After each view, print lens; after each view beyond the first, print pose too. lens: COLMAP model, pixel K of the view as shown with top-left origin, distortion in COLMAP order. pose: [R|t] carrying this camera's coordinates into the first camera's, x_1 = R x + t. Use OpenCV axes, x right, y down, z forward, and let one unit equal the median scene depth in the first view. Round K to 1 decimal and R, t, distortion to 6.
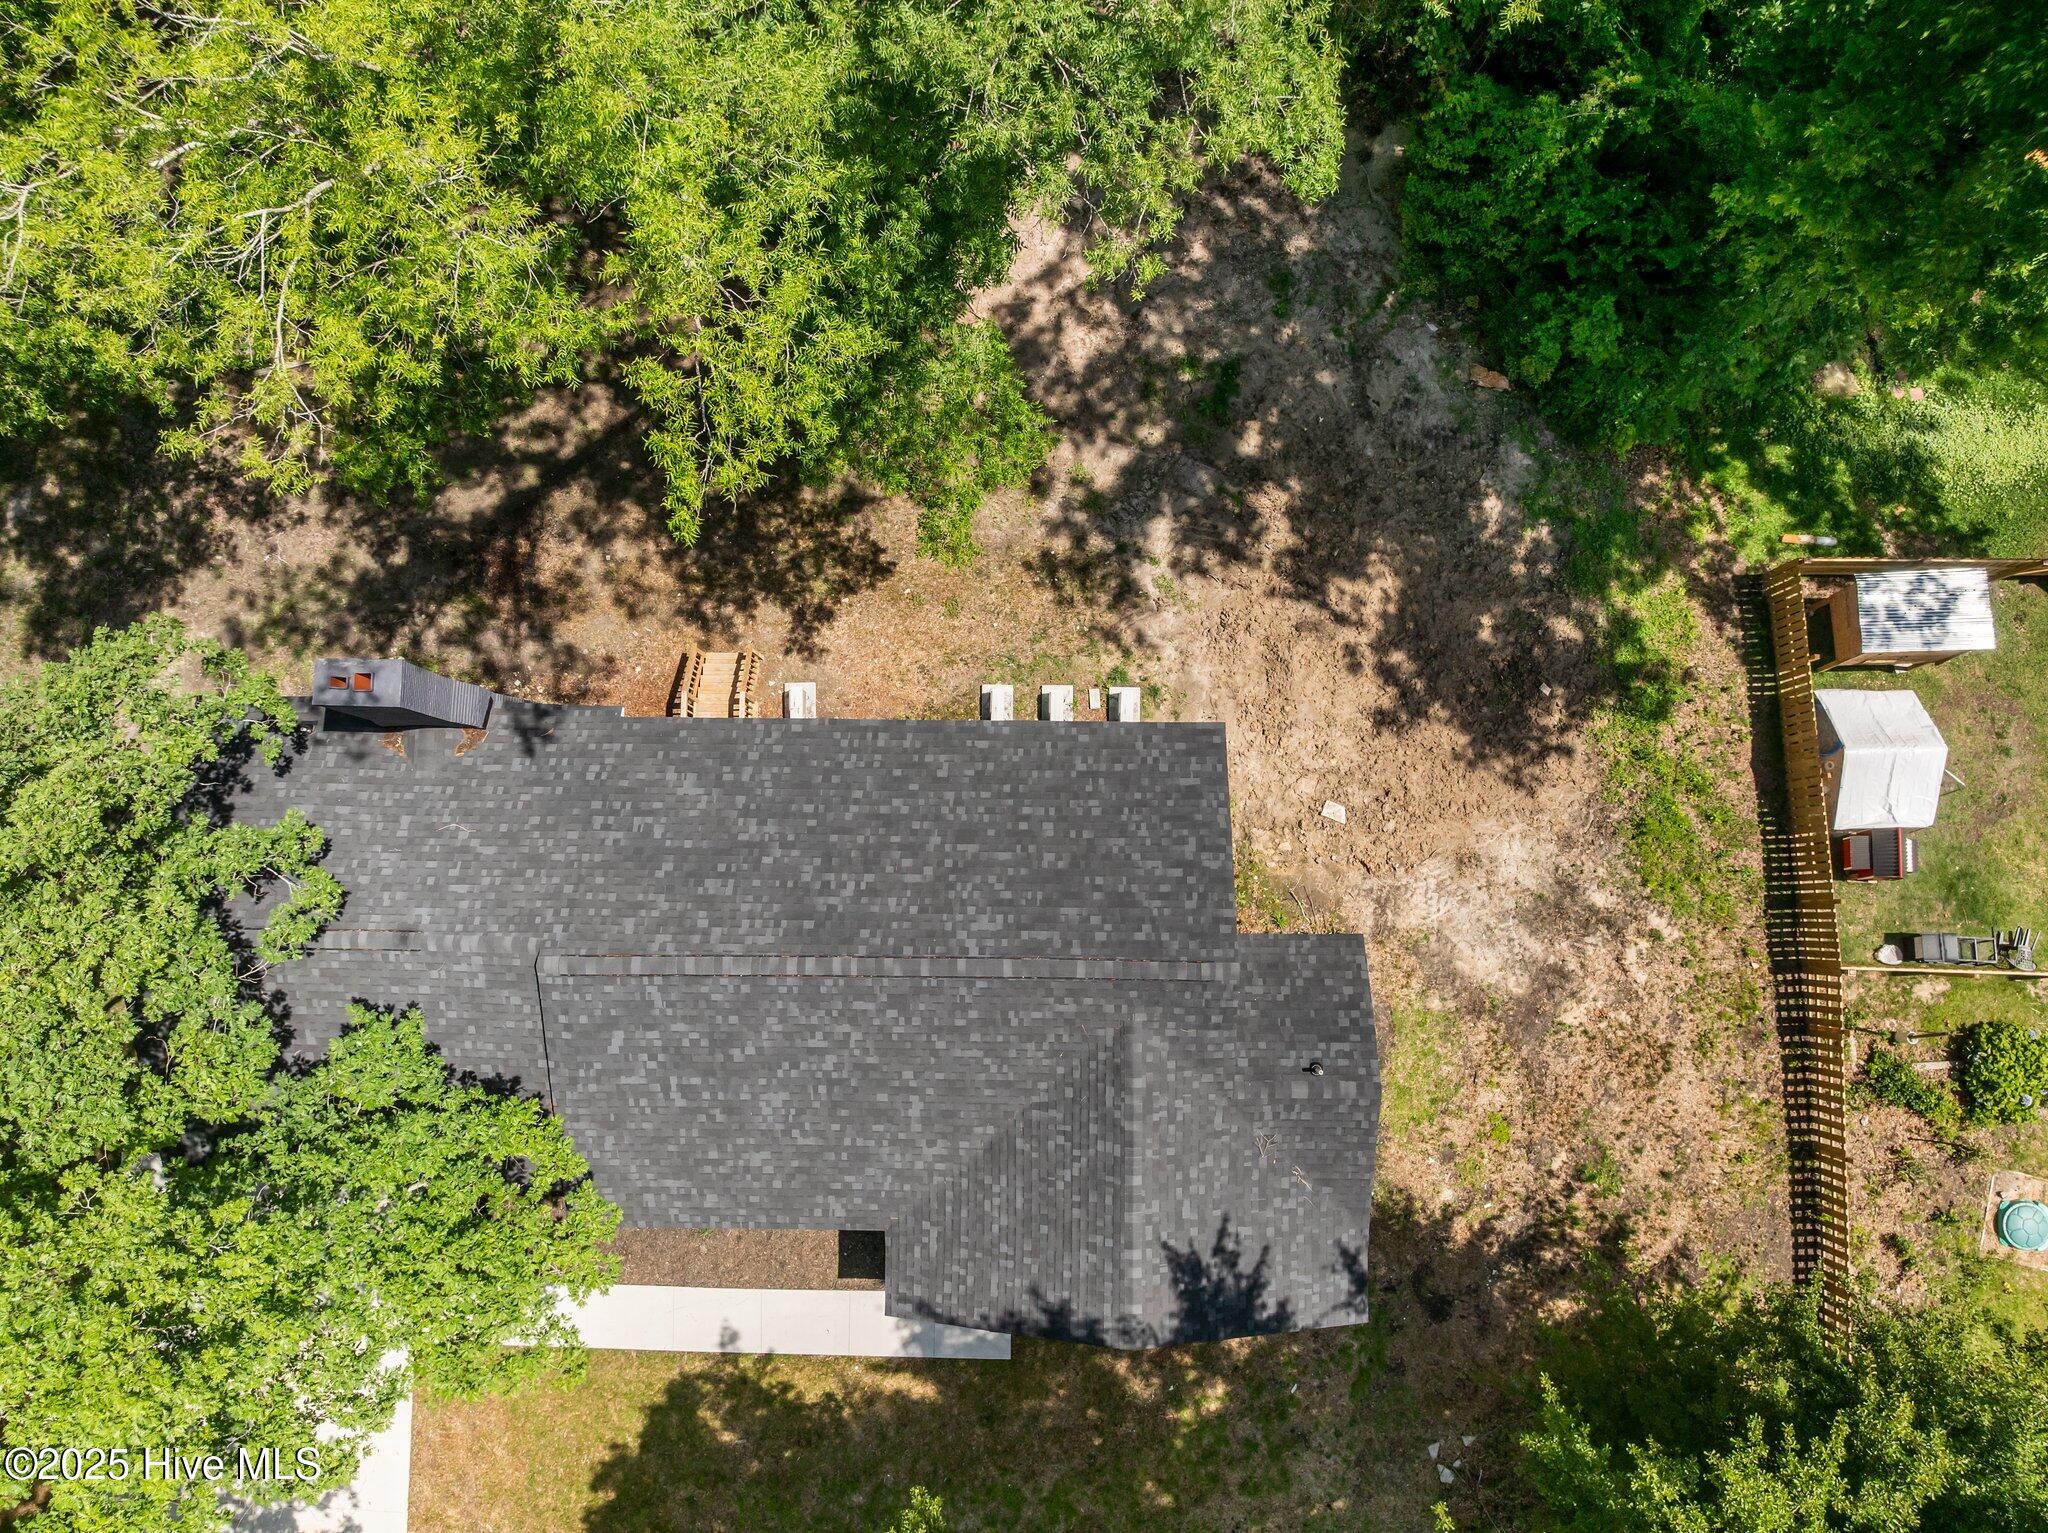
lens RADIAL K [[1416.4, 0, 1044.0], [0, 1416.4, 772.9], [0, 0, 1]] dist [-0.038448, -0.005224]
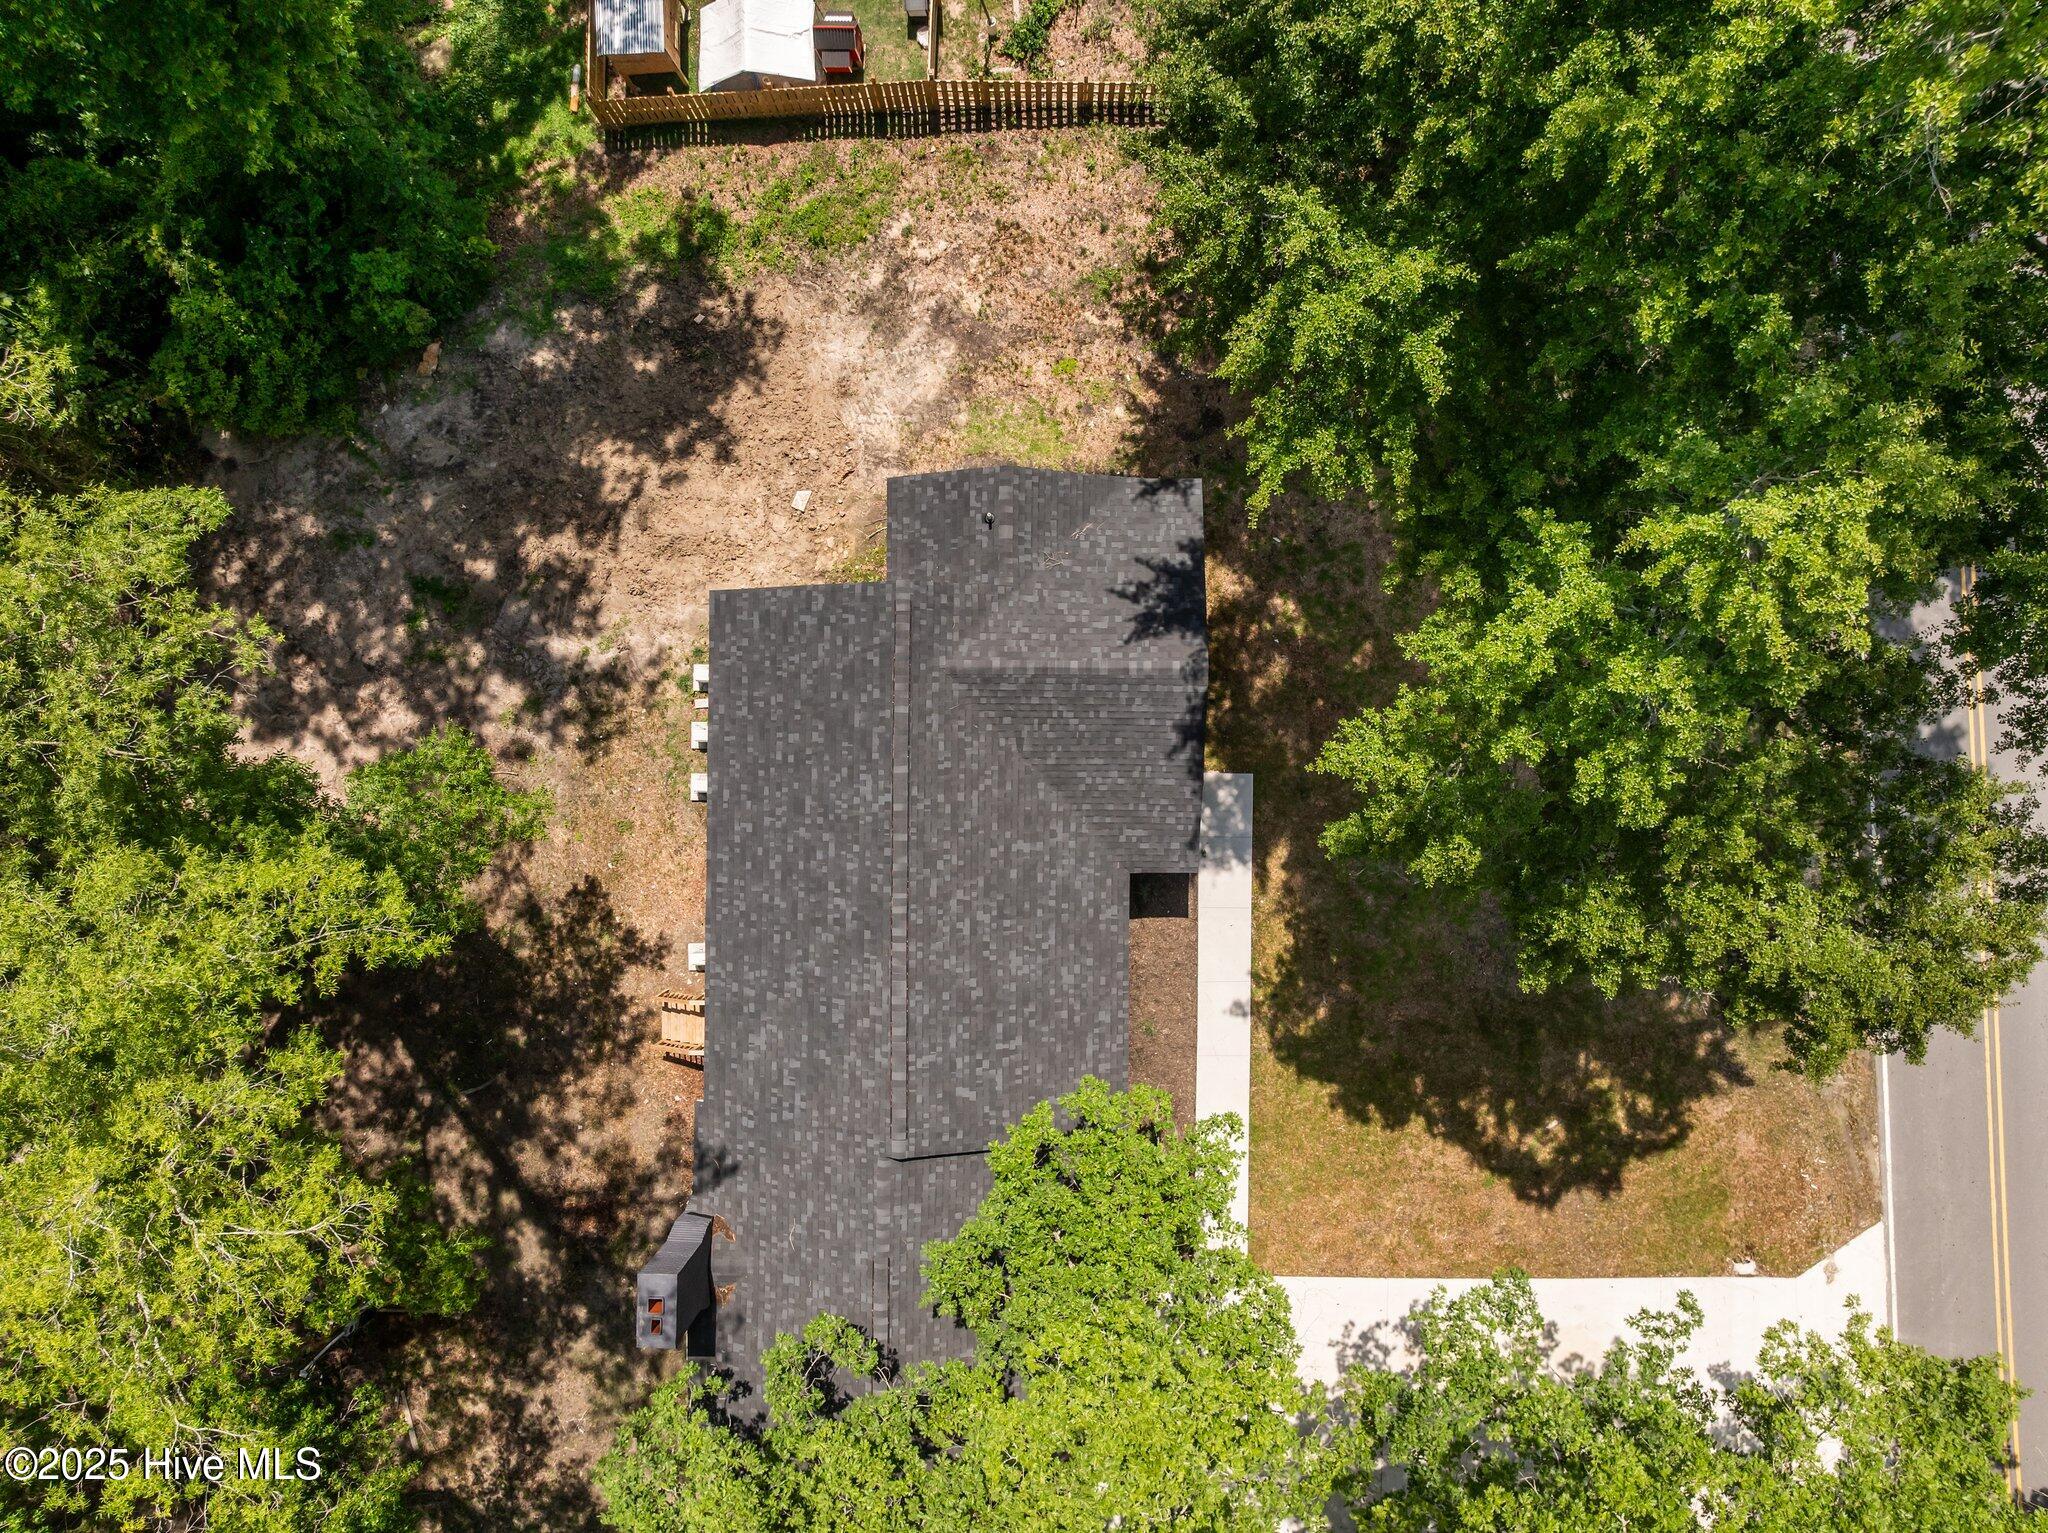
lens RADIAL K [[1400.2, 0, 1026.3], [0, 1400.2, 755.4], [0, 0, 1]] dist [-0.043007, 0.002899]
pose [[0.000143, -0.999791, 0.020448, -0.030798], [0.996246, 0.001913, 0.086545, 0.112968], [-0.086566, 0.020358, 0.996038, -0.167801]]
